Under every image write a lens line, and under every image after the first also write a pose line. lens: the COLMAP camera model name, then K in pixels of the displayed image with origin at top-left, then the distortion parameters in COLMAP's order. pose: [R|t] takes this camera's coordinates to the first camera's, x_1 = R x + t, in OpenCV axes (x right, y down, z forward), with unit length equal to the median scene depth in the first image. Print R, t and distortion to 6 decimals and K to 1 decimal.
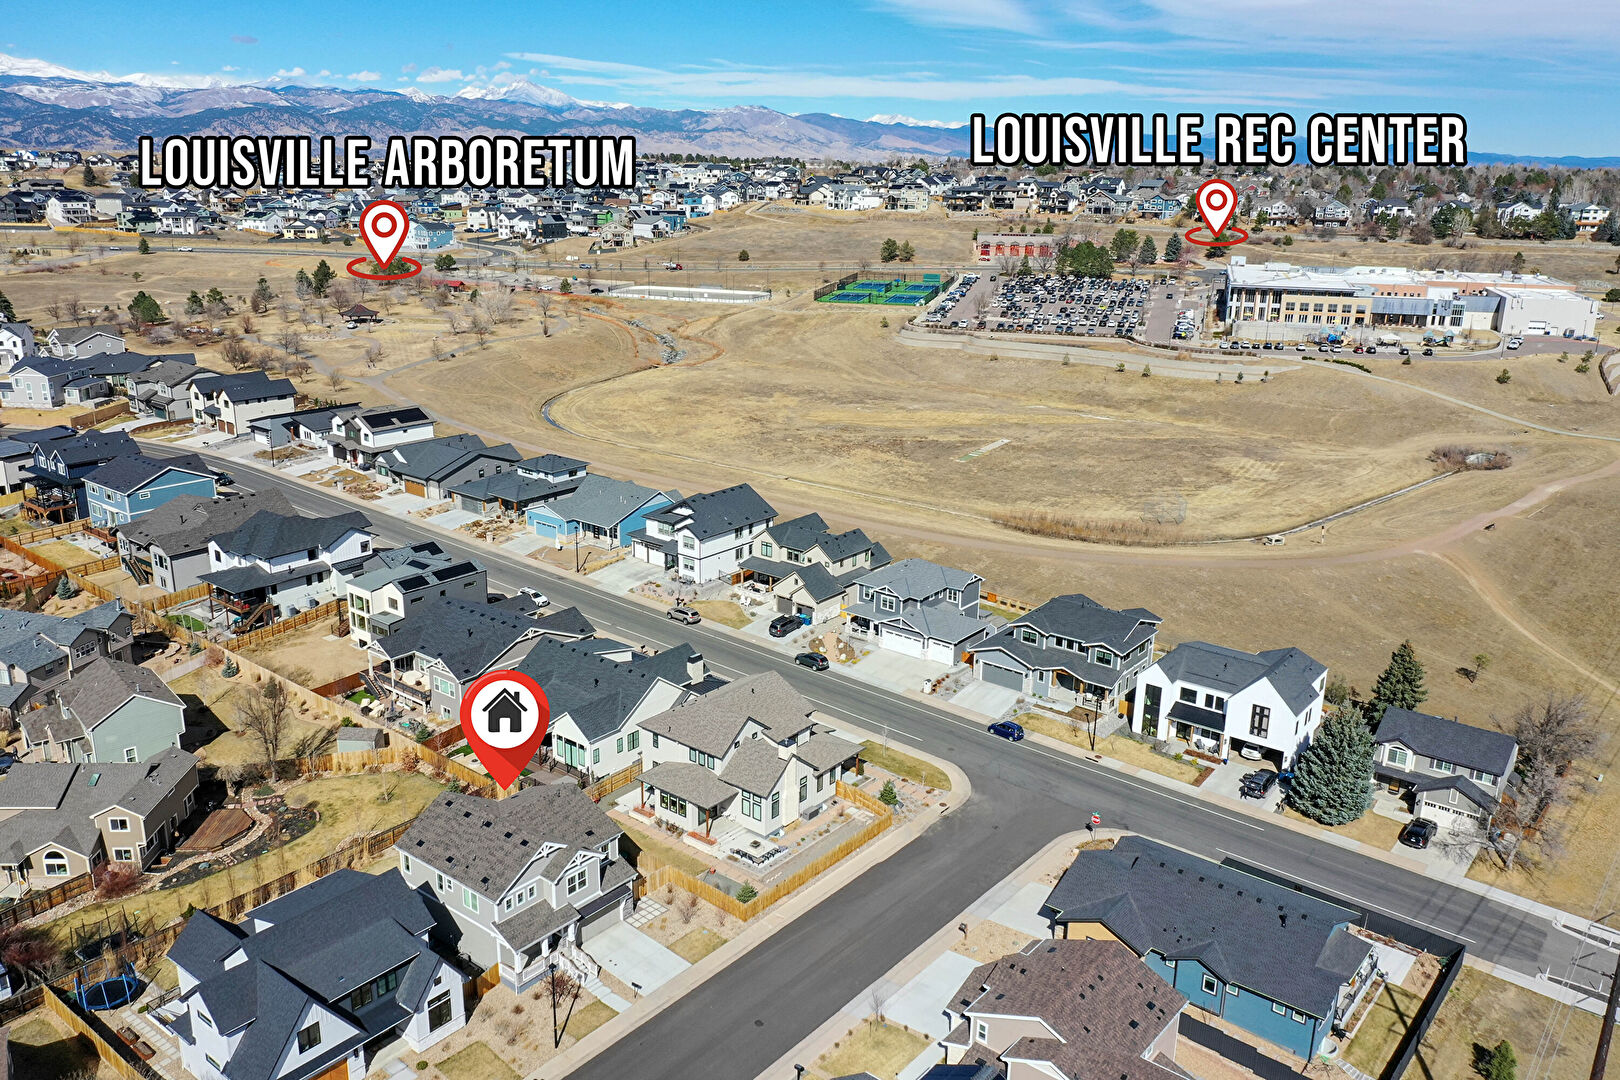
lens RADIAL K [[1269.5, 0, 807.7], [0, 1269.5, 549.0], [0, 0, 1]] dist [0.000615, 0.003342]
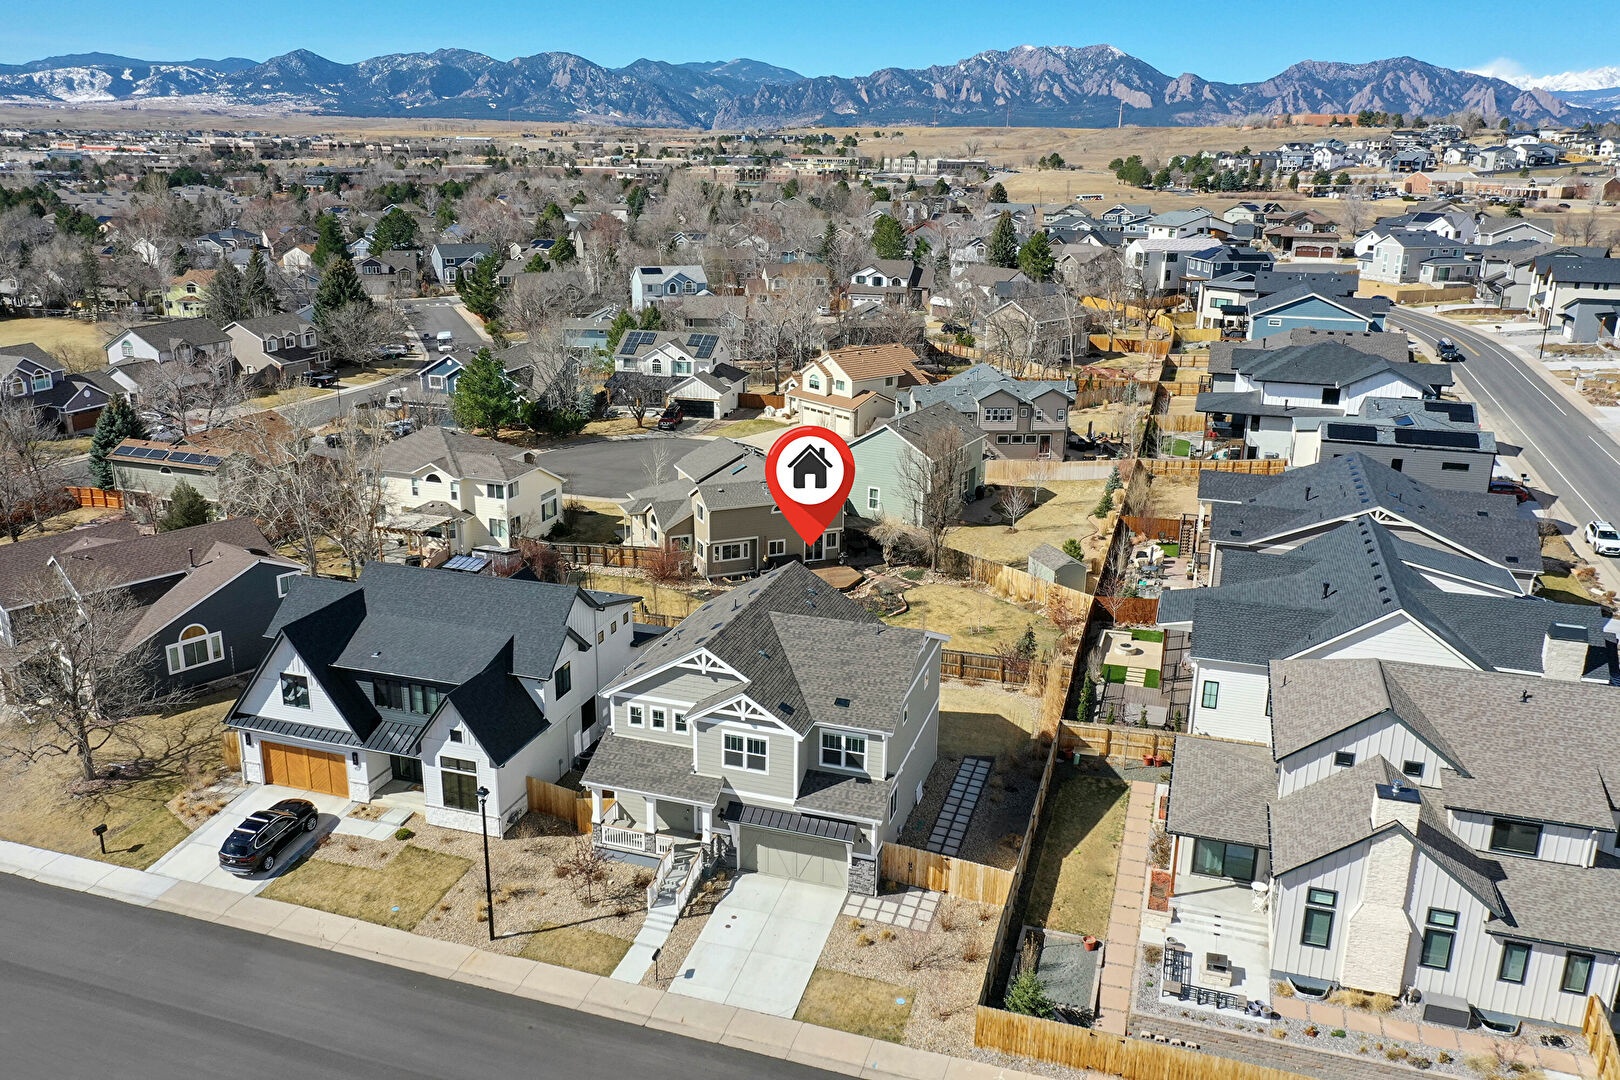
lens RADIAL K [[1269.5, 0, 806.2], [0, 1269.5, 541.5], [0, 0, 1]] dist [0.000615, 0.003342]
pose [[0.347310, 0.260023, -0.900979, 0.171225], [-0.279186, 0.945891, 0.165364, 0.044982], [0.895227, 0.194108, 0.401113, 0.452234]]
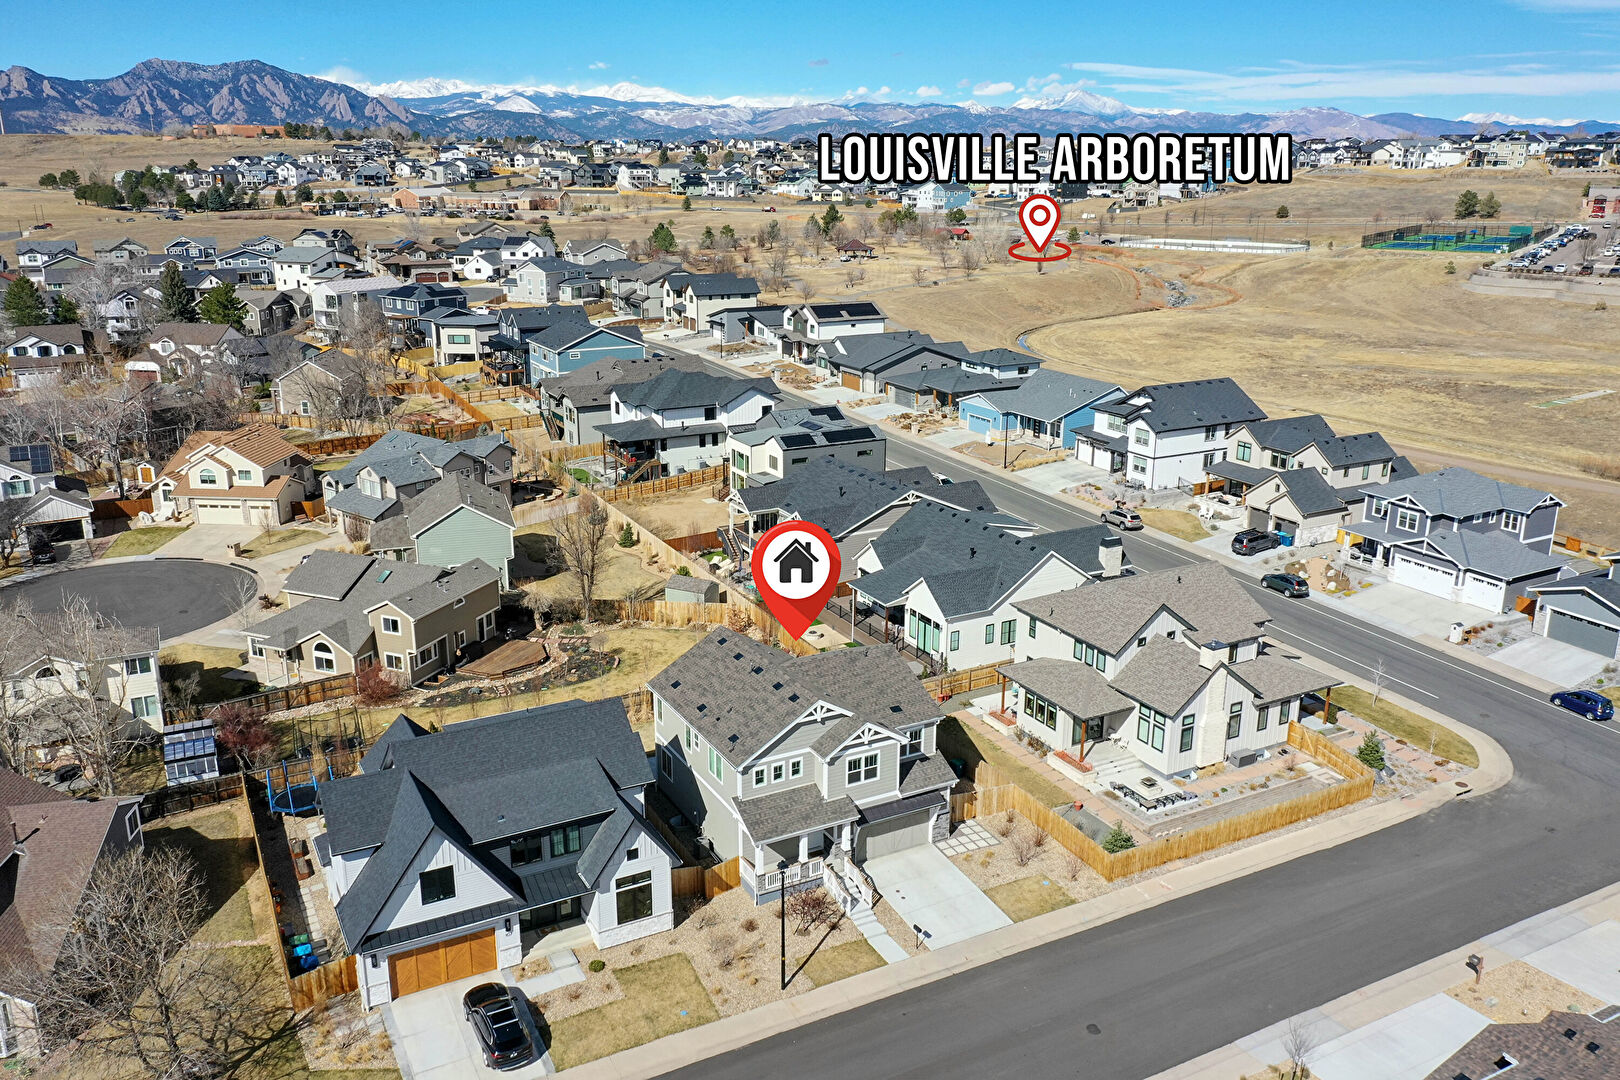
lens RADIAL K [[1269.5, 0, 808.7], [0, 1269.5, 546.6], [0, 0, 1]] dist [0.000615, 0.003342]
pose [[0.918426, 0.100434, -0.382631, 0.026409], [-0.103859, 0.994523, 0.011752, 0.078039], [0.381715, 0.028947, 0.923827, 0.195517]]
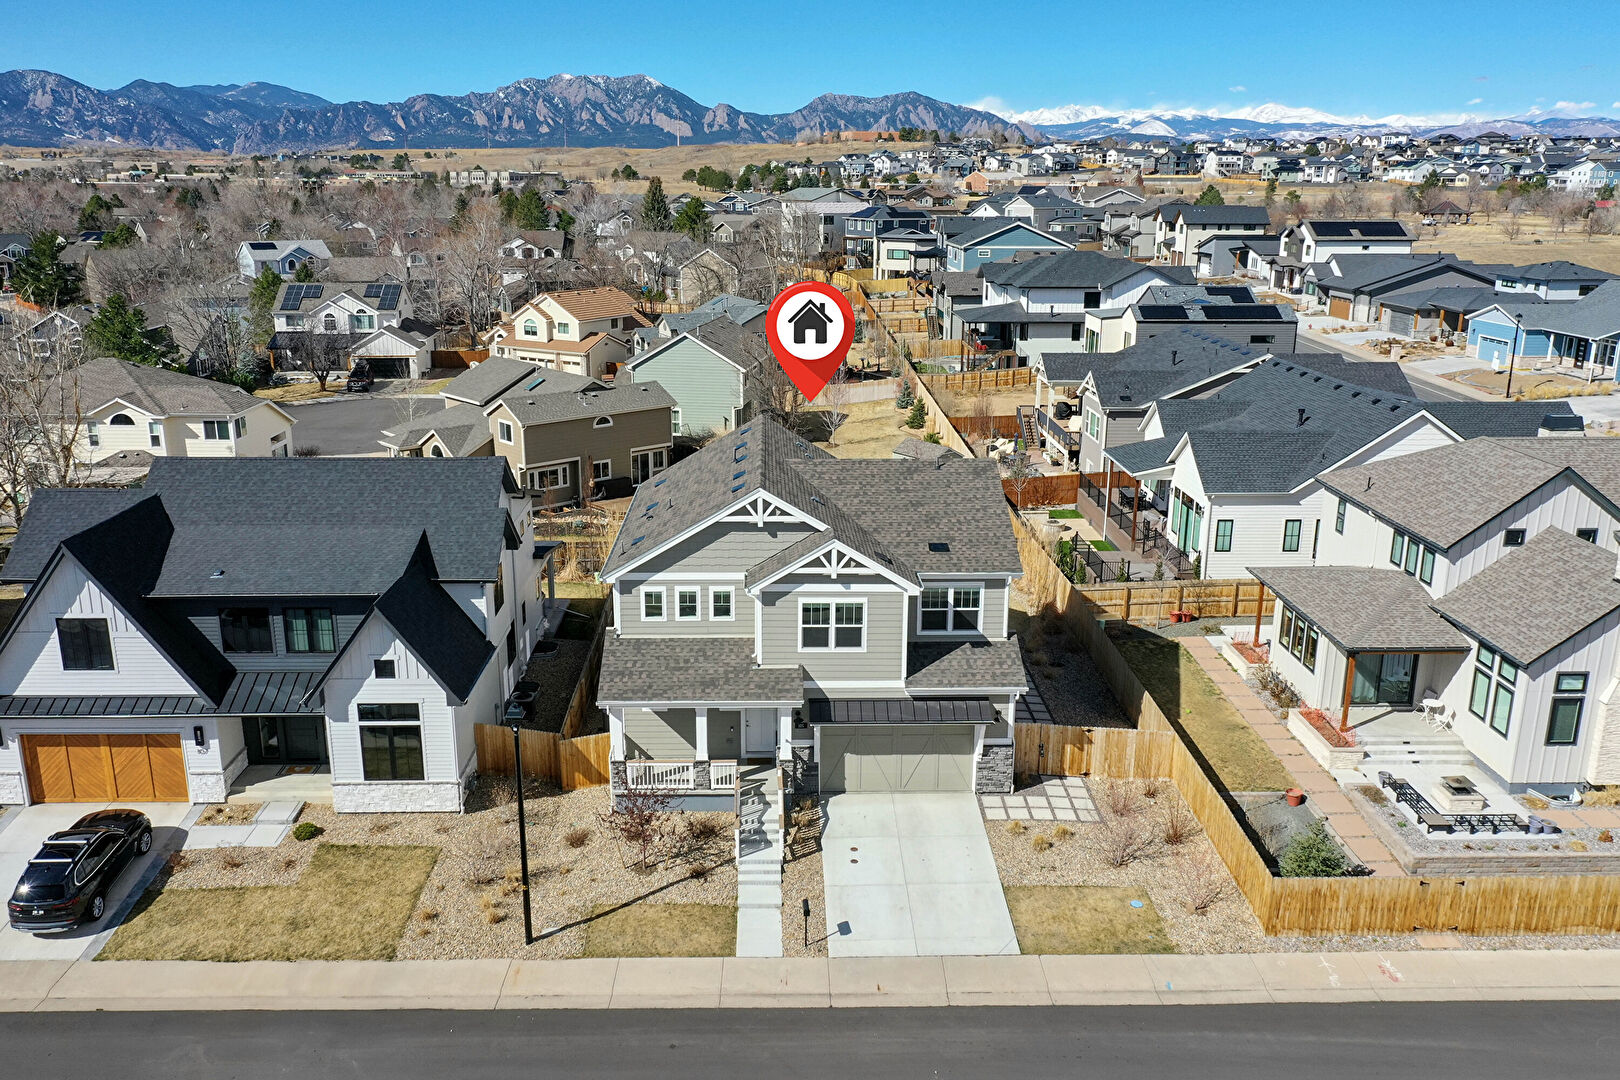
lens RADIAL K [[1269.5, 0, 807.0], [0, 1269.5, 541.4], [0, 0, 1]] dist [0.000615, 0.003342]
pose [[0.640357, 0.191408, -0.743845, 0.060957], [-0.217570, 0.973988, 0.063329, 0.122473], [0.736618, 0.121285, 0.665345, 0.416779]]
